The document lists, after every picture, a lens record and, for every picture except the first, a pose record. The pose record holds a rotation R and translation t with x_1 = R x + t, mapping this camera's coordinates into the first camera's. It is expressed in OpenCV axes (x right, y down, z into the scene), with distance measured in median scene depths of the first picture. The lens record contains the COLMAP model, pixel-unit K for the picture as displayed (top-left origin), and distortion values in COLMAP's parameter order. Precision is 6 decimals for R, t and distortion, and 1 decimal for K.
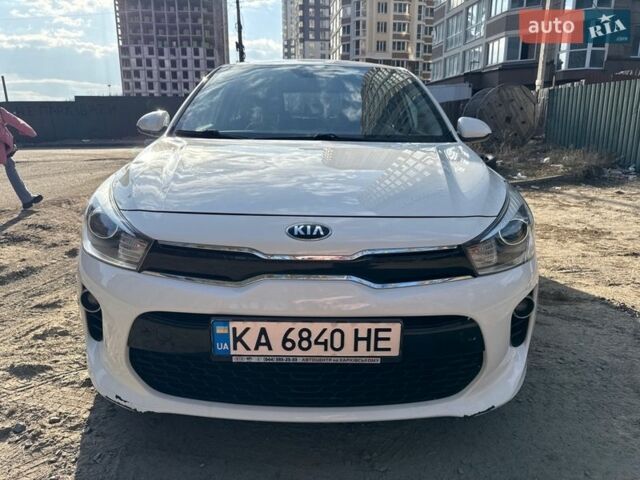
lens RADIAL K [[446.0, 0, 312.6], [0, 446.0, 237.7], [0, 0, 1]] dist [0.068009, -0.083799]
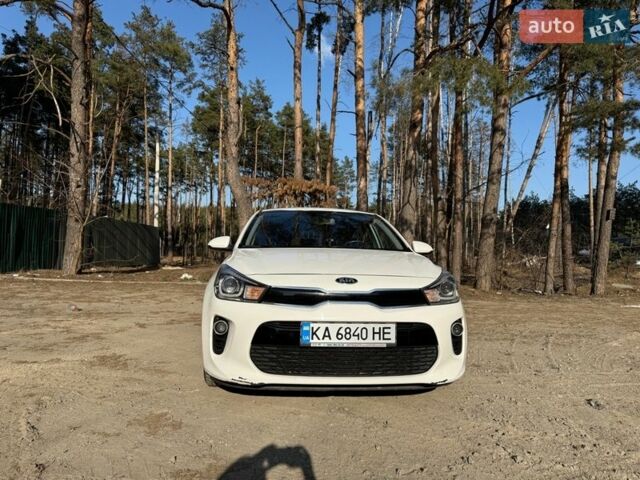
lens RADIAL K [[446.0, 0, 312.6], [0, 446.0, 237.7], [0, 0, 1]] dist [0.068009, -0.083799]
pose [[0.996035, 0.009057, 0.088498, -0.346744], [0.018950, 0.950372, -0.310540, 0.432252], [-0.086918, 0.310985, 0.946432, -0.968942]]
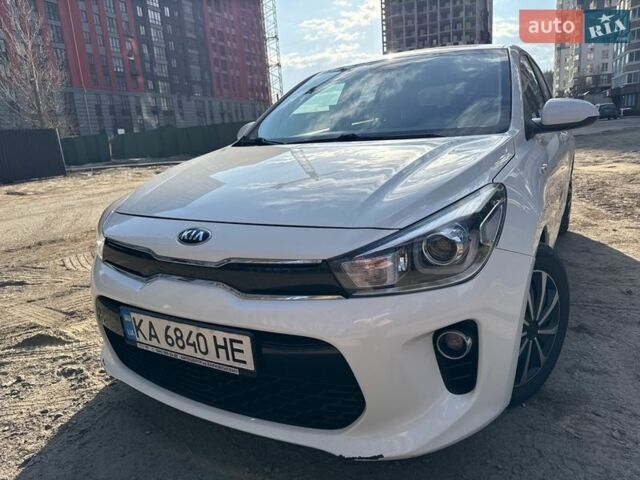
lens RADIAL K [[458.3, 0, 309.0], [0, 458.3, 241.7], [0, 0, 1]] dist [0.010685, -0.066749]
pose [[0.855824, 0.050885, -0.514758, 0.787036], [-0.046373, 0.998690, 0.021624, -0.038181], [0.515184, 0.005365, 0.857063, 0.225338]]
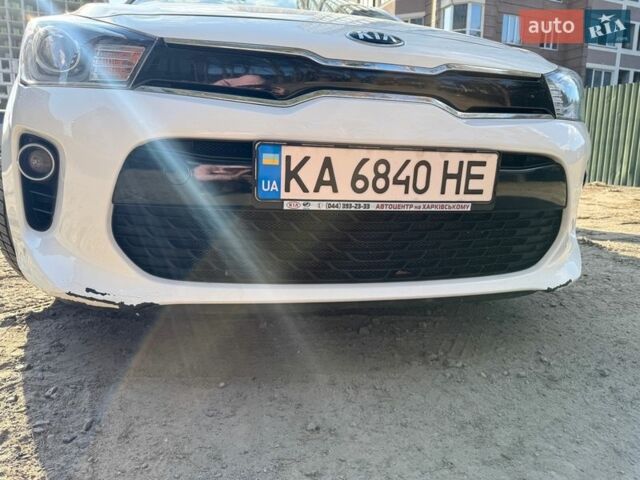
lens RADIAL K [[446.0, 0, 312.6], [0, 446.0, 237.7], [0, 0, 1]] dist [0.068009, -0.083799]
pose [[0.972748, -0.022621, 0.230758, -0.297482], [0.036176, 0.997849, -0.054677, 0.362291], [-0.229025, 0.061535, 0.971474, 0.315701]]
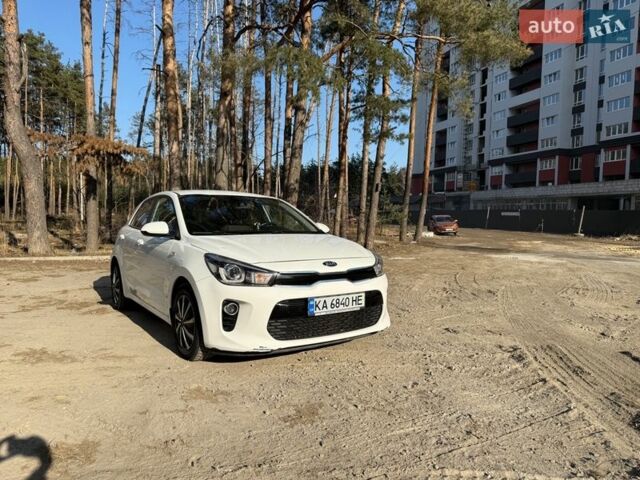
lens RADIAL K [[446.0, 0, 312.6], [0, 446.0, 237.7], [0, 0, 1]] dist [0.068009, -0.083799]
pose [[0.830397, -0.030535, 0.556335, -1.583522], [0.155205, 0.971653, -0.178331, 0.297494], [-0.535119, 0.234431, 0.811597, -1.142460]]
